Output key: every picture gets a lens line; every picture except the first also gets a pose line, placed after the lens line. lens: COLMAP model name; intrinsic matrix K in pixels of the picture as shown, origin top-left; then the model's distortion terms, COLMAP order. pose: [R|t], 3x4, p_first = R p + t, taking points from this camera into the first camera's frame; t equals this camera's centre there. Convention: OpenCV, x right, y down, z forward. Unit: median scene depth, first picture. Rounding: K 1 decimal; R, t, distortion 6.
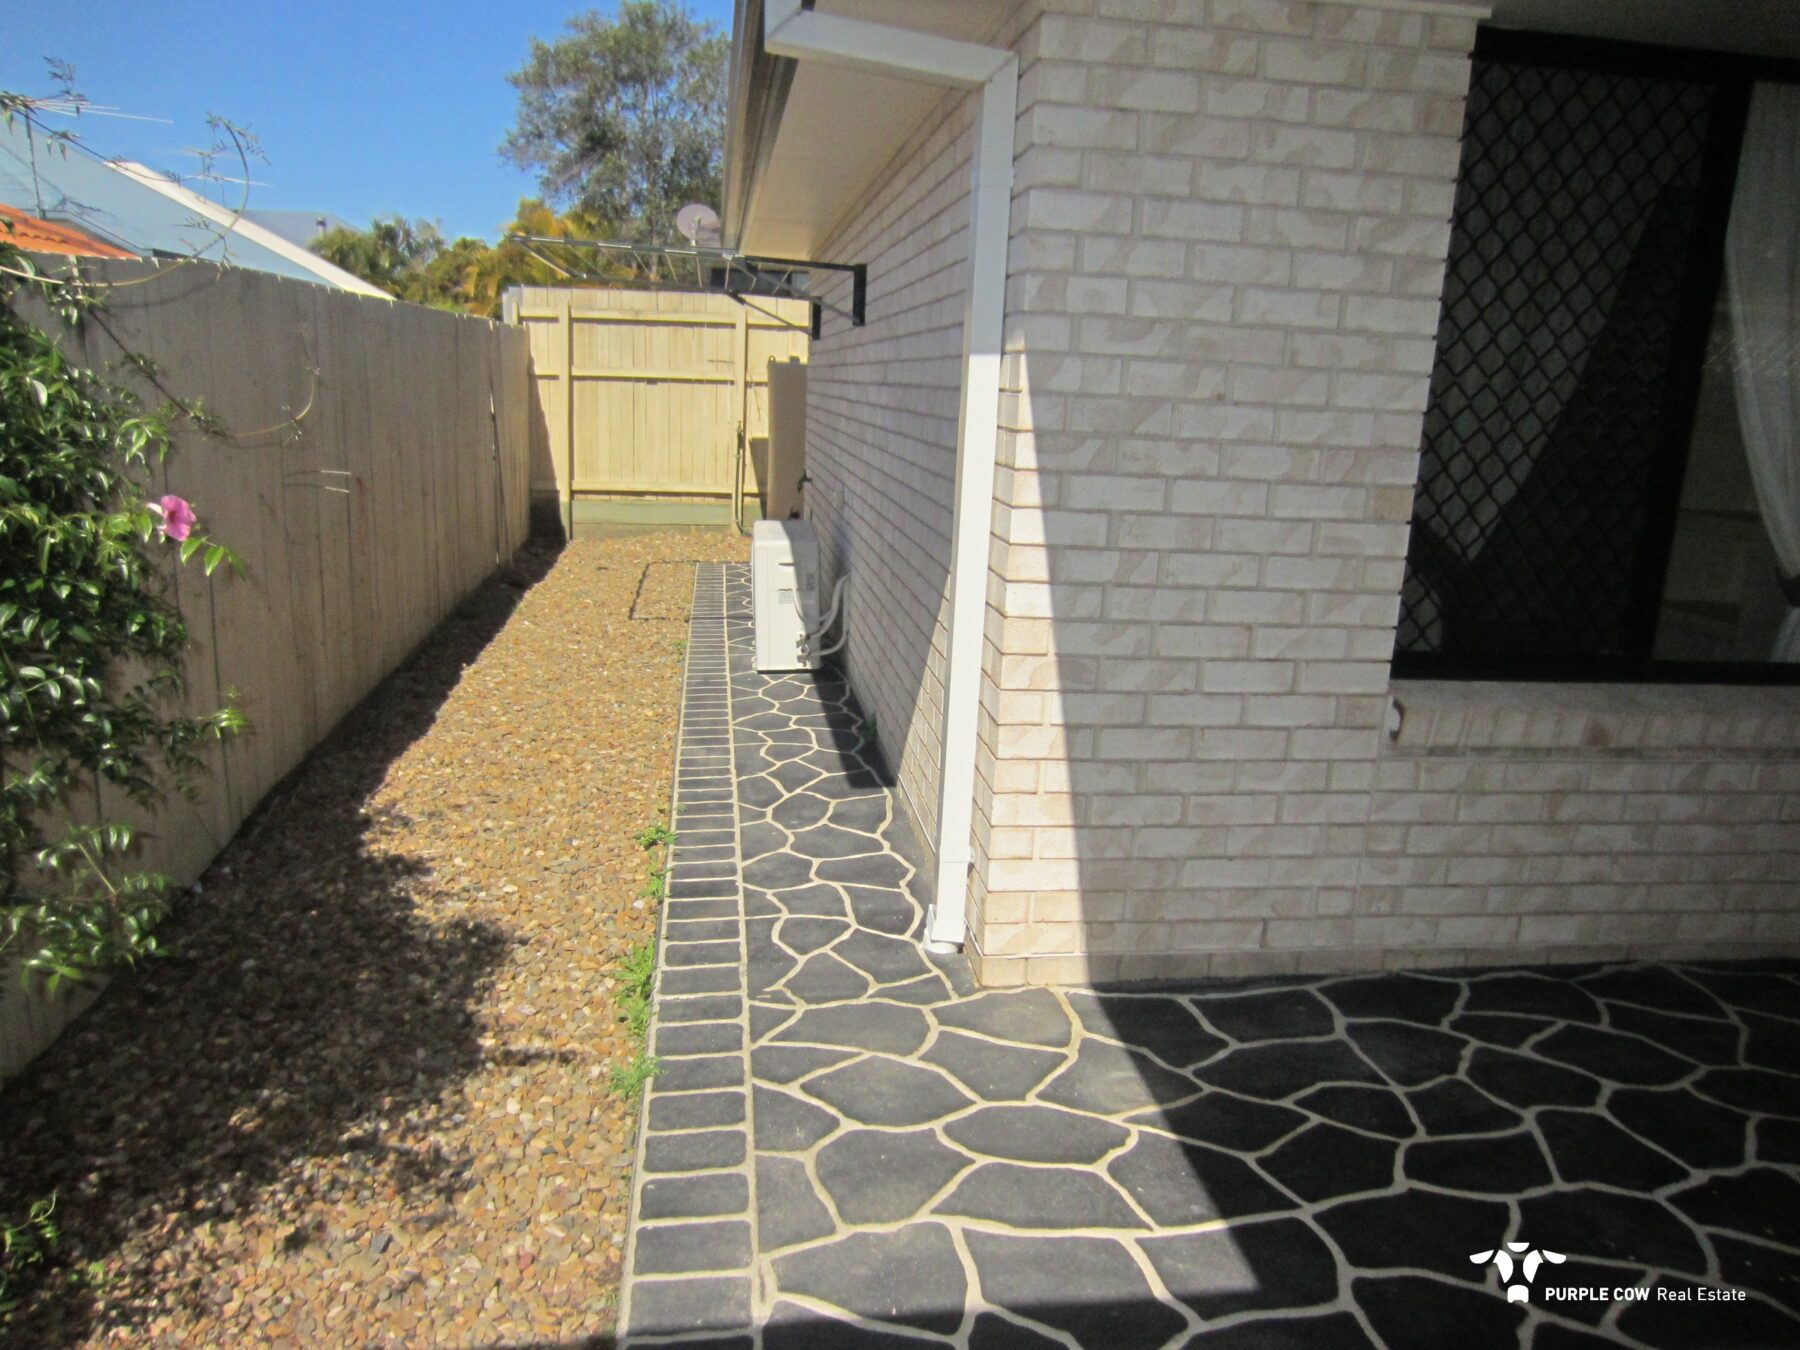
lens RADIAL K [[1265.1, 0, 901.3], [0, 1265.1, 677.2], [0, 0, 1]] dist [-0.033257, 0.001297]
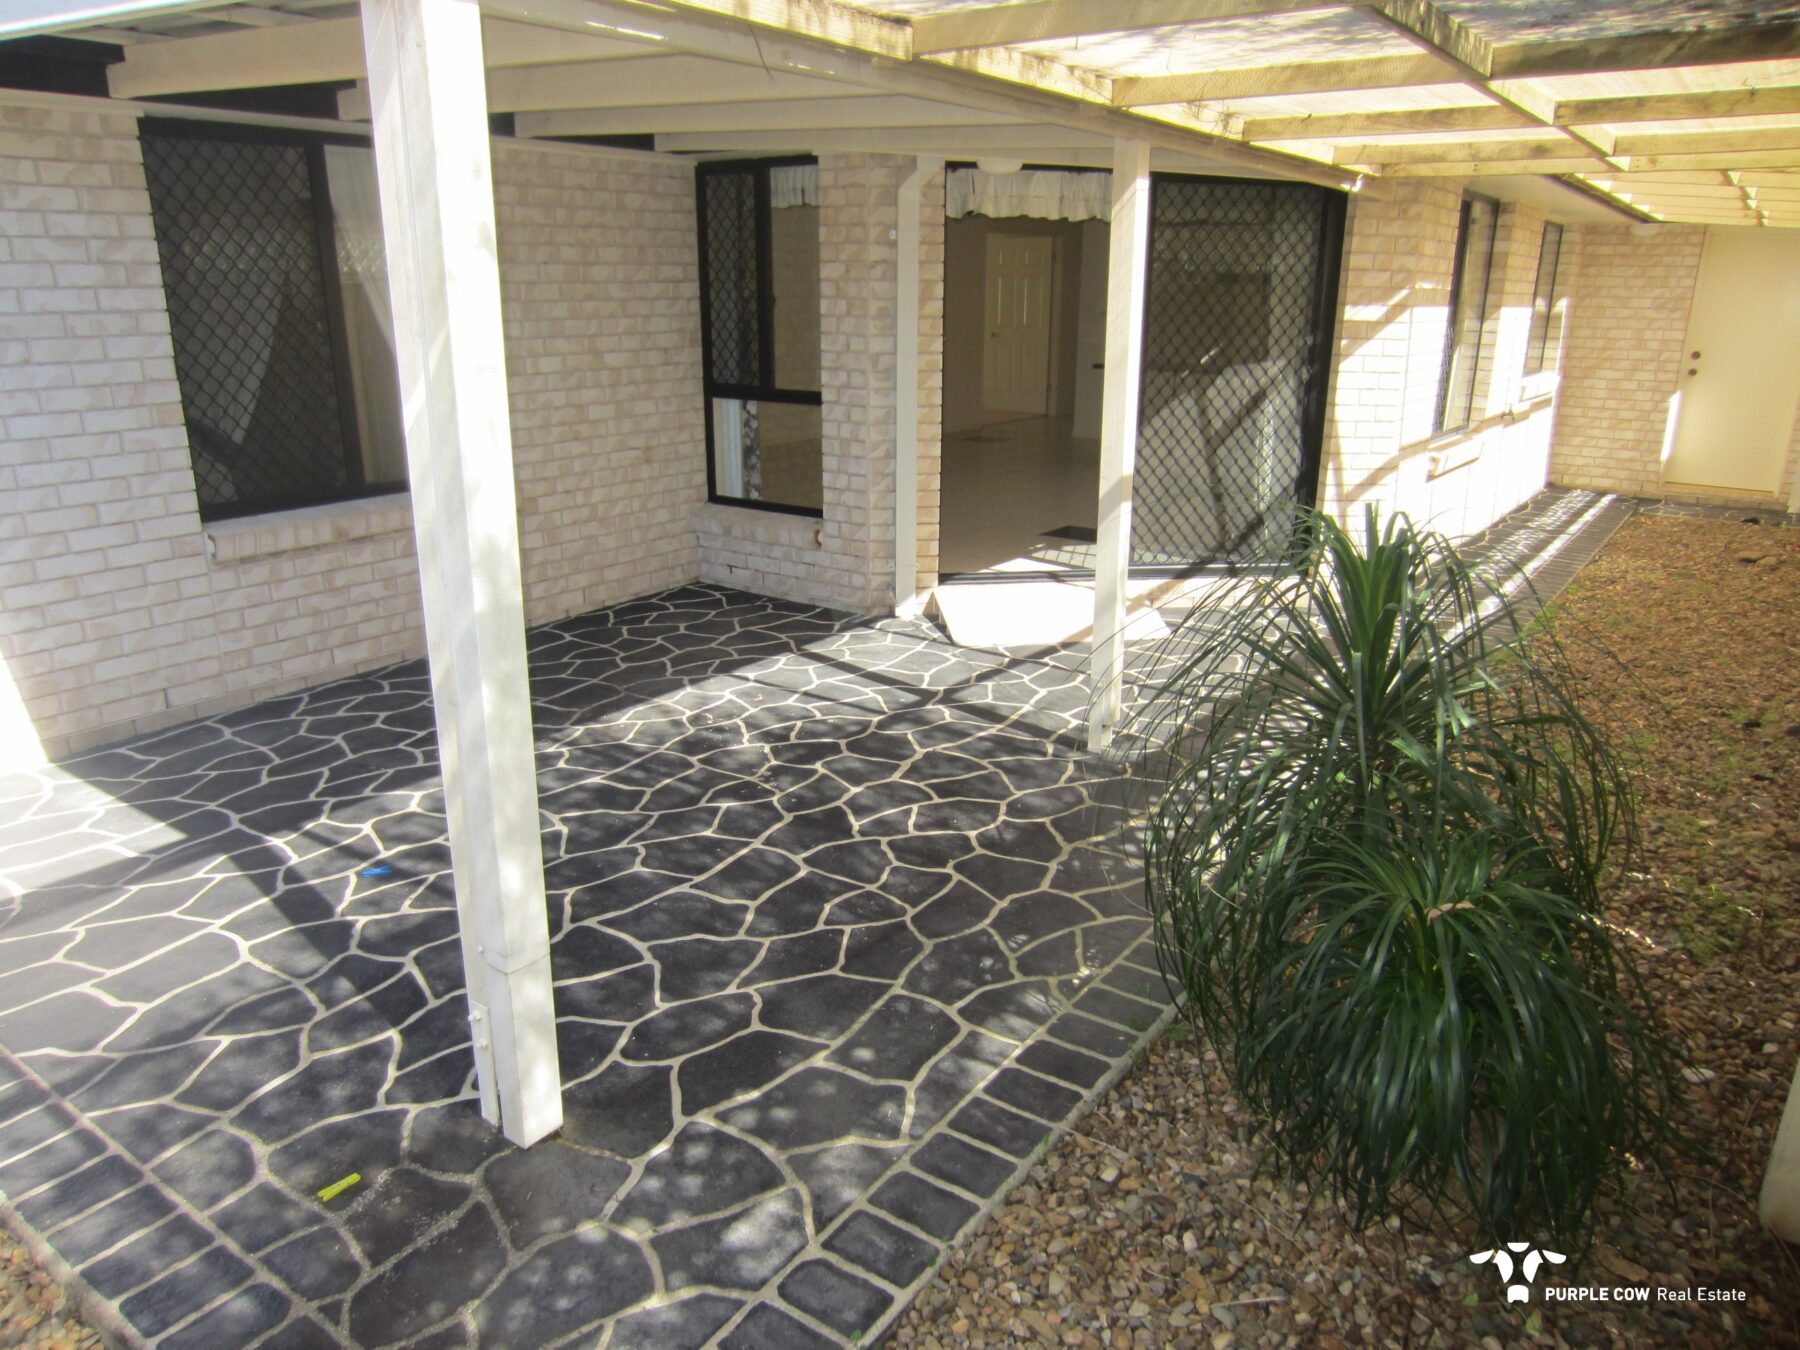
lens RADIAL K [[1265.1, 0, 908.4], [0, 1265.1, 679.0], [0, 0, 1]] dist [-0.033257, 0.001297]
pose [[0.685304, -0.263480, 0.678924, -0.137758], [0.199239, 0.964523, 0.173205, 0.102543], [-0.700473, 0.016570, 0.713486, -0.809658]]
